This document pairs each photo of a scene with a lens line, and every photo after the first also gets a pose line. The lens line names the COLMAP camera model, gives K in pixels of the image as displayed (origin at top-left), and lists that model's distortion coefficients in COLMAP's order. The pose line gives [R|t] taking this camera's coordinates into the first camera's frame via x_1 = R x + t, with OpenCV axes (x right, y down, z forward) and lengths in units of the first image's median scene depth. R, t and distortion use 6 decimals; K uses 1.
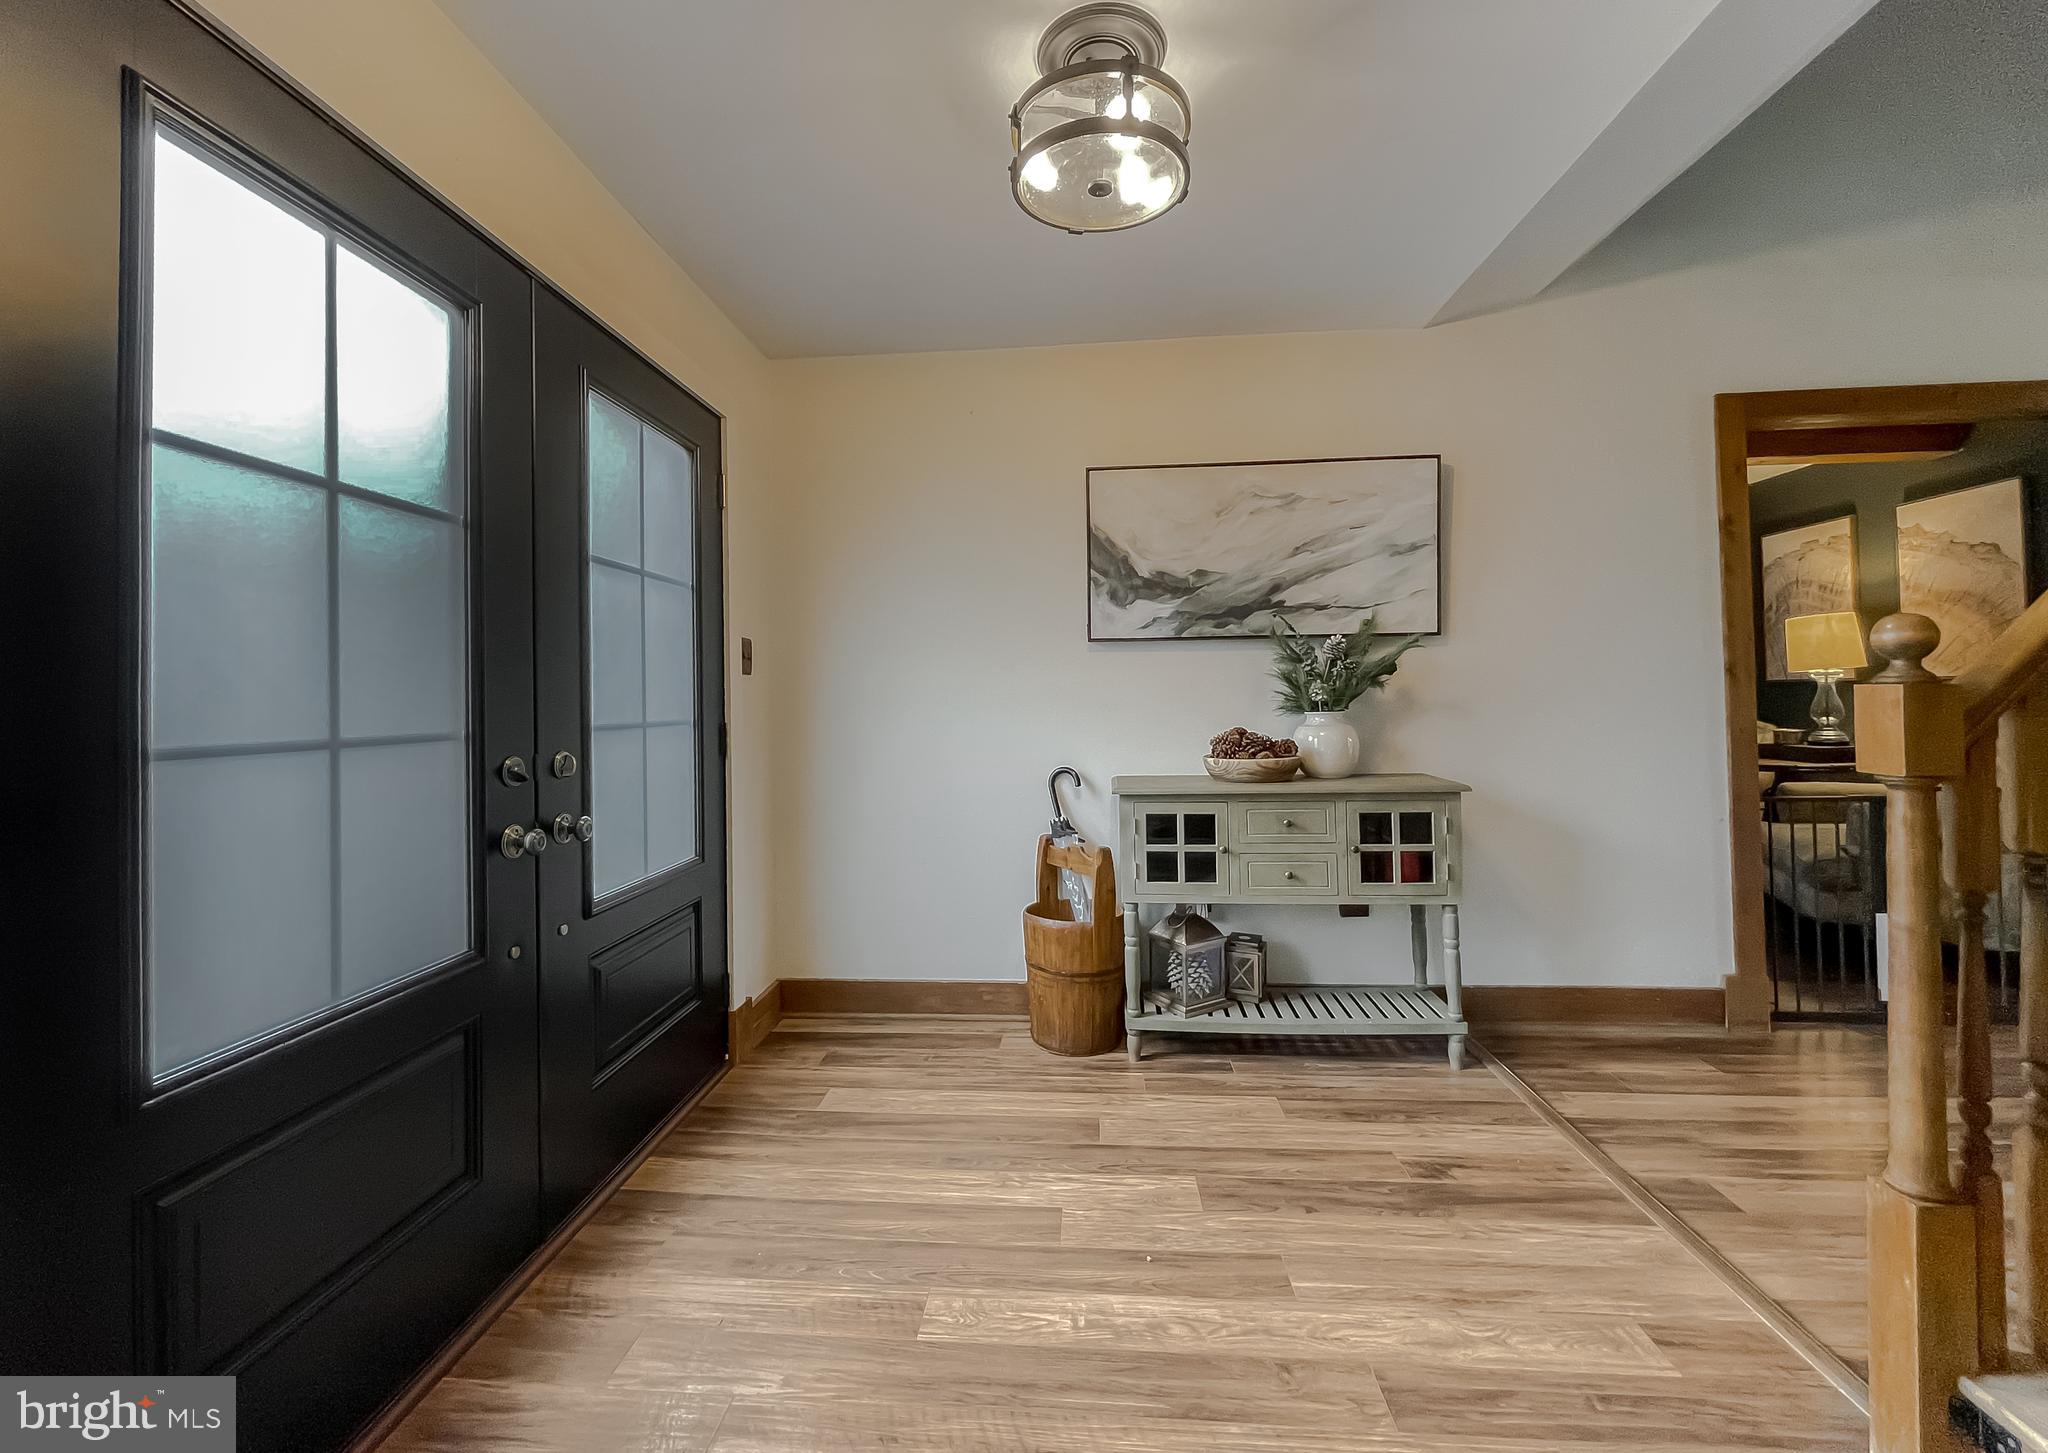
lens RADIAL K [[859.8, 0, 1019.4], [0, 859.8, 687.4], [0, 0, 1]] dist [0.001520, 0.000871]
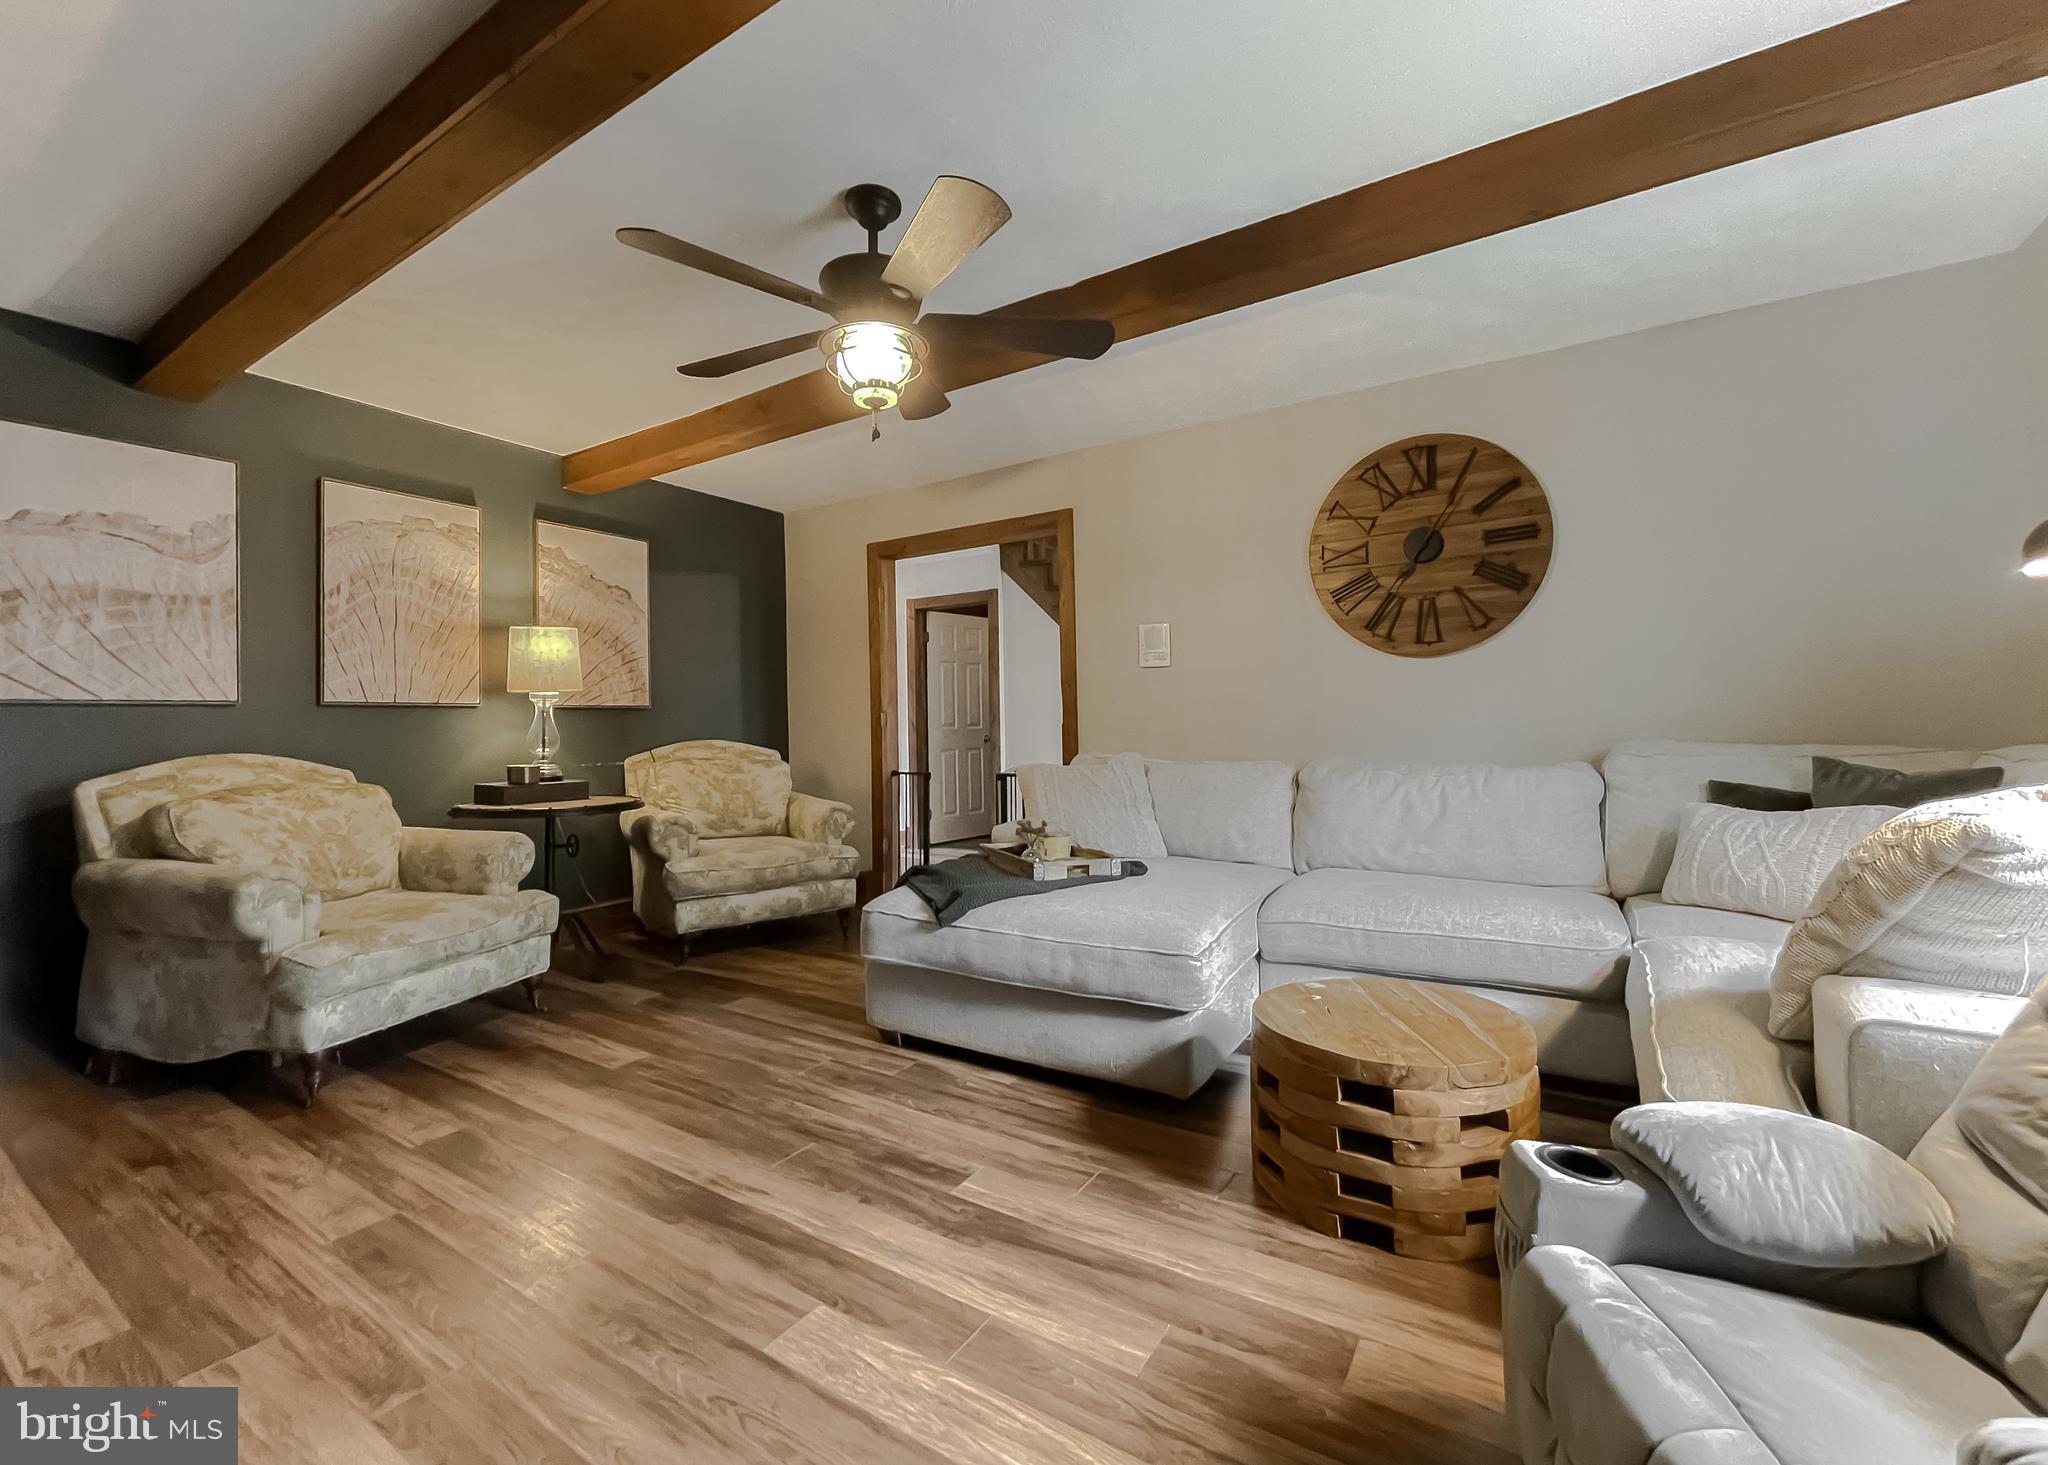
lens RADIAL K [[859.8, 0, 1021.3], [0, 859.8, 703.5], [0, 0, 1]] dist [0.001520, 0.000871]
pose [[-0.885110, 0.039968, 0.463662, 0.128313], [0.024486, 0.998925, -0.039366, 0.035428], [-0.464737, -0.023490, -0.885137, 1.530593]]
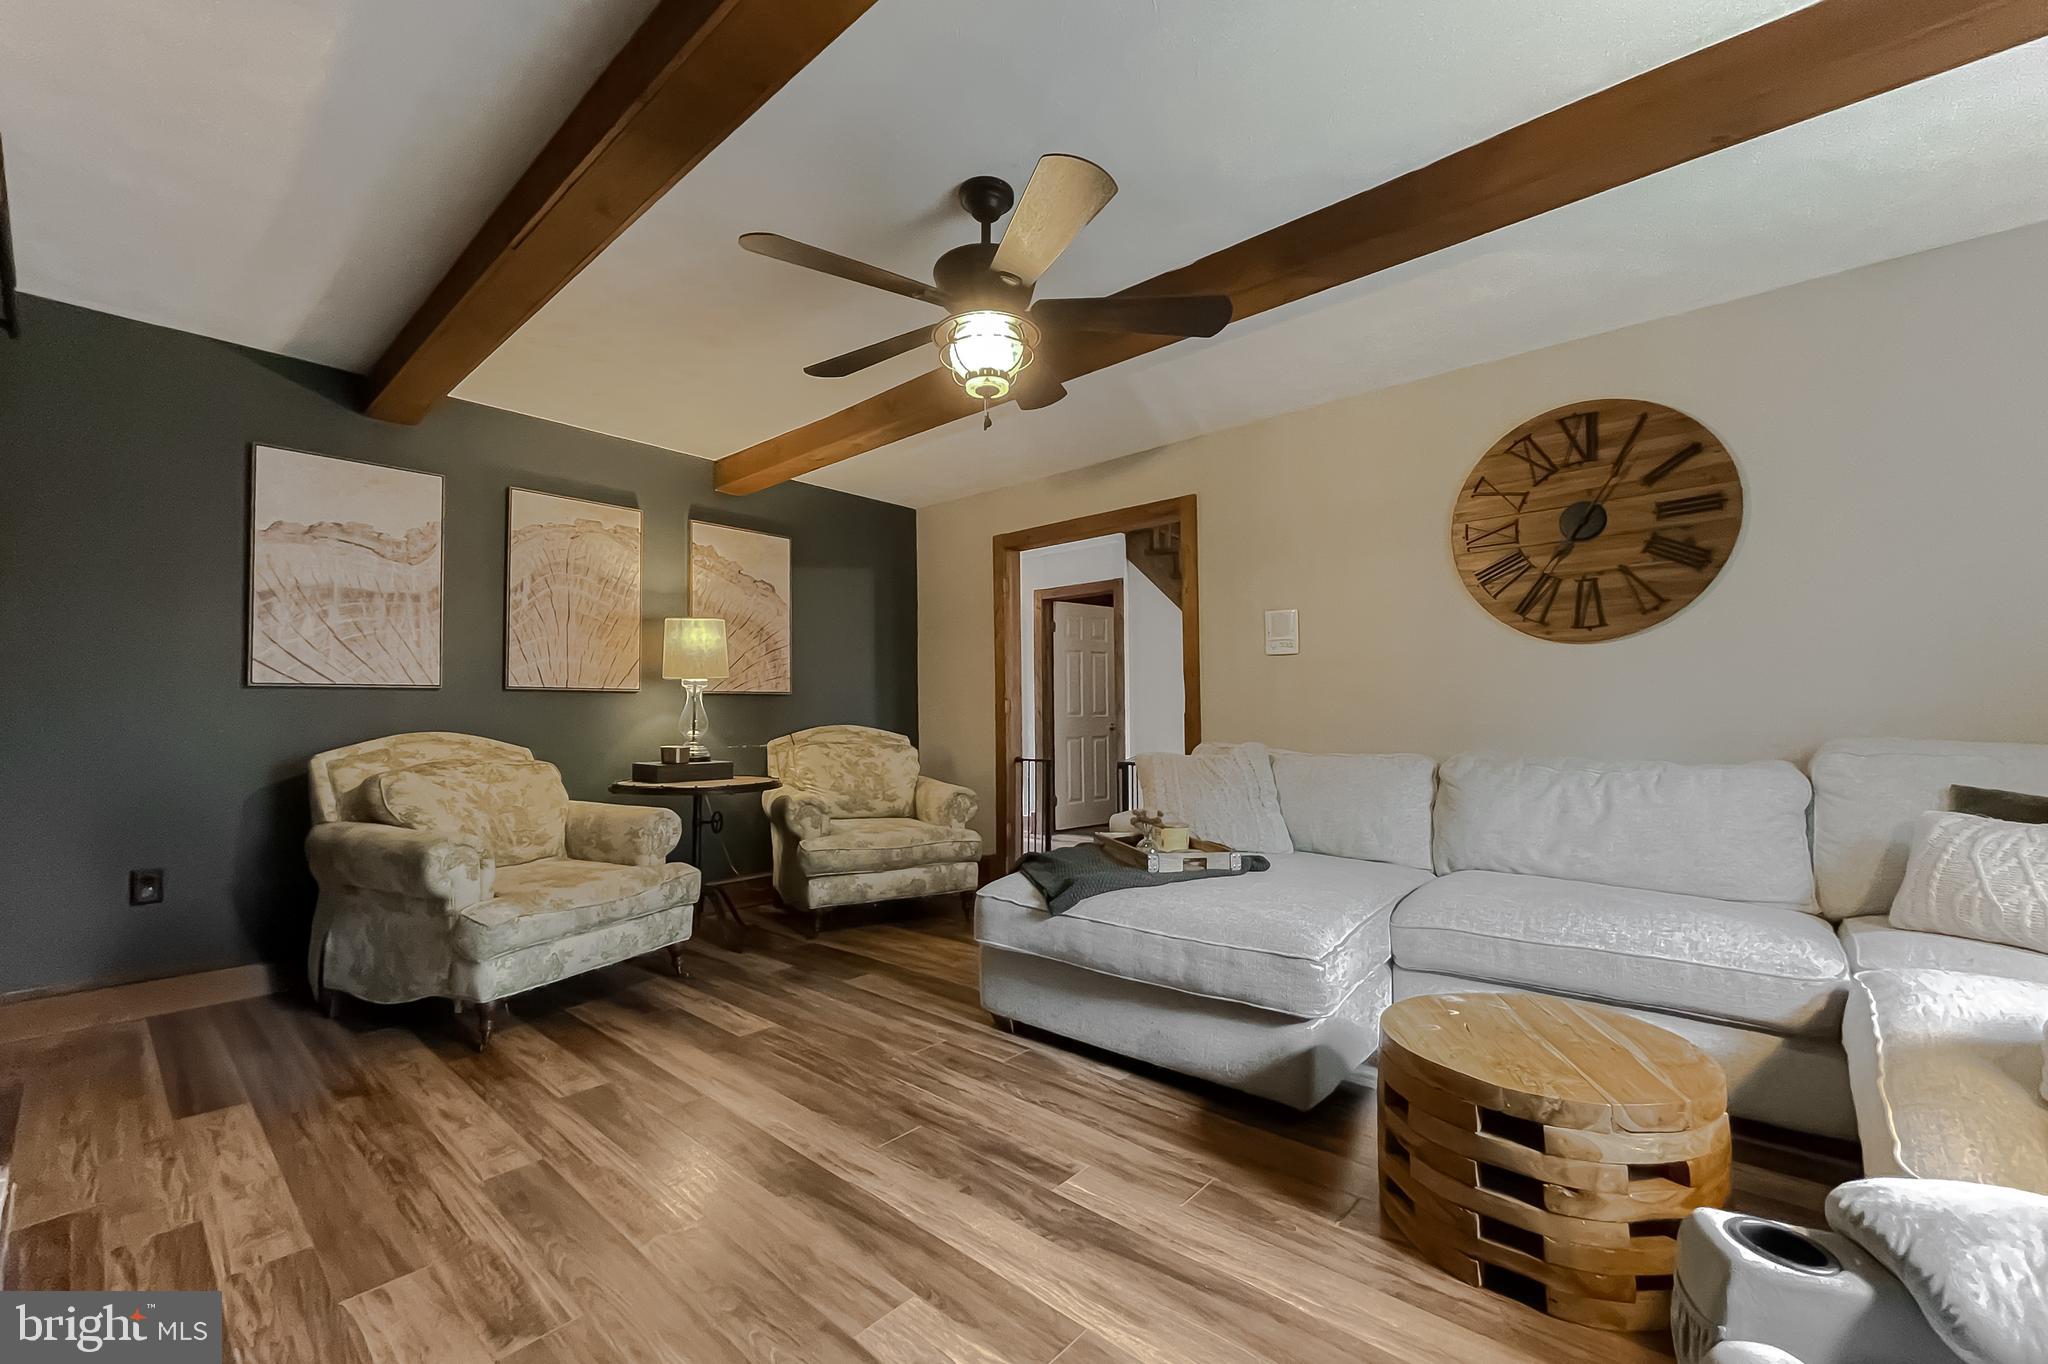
lens RADIAL K [[839.8, 0, 1019.8], [0, 839.8, 678.9], [0, 0, 1]] dist [0.003019, 0.001092]
pose [[-0.801346, 0.045507, 0.596467, 0.125600], [0.012554, 0.998162, -0.059288, 0.036926], [-0.598069, -0.040022, -0.800445, 1.507541]]
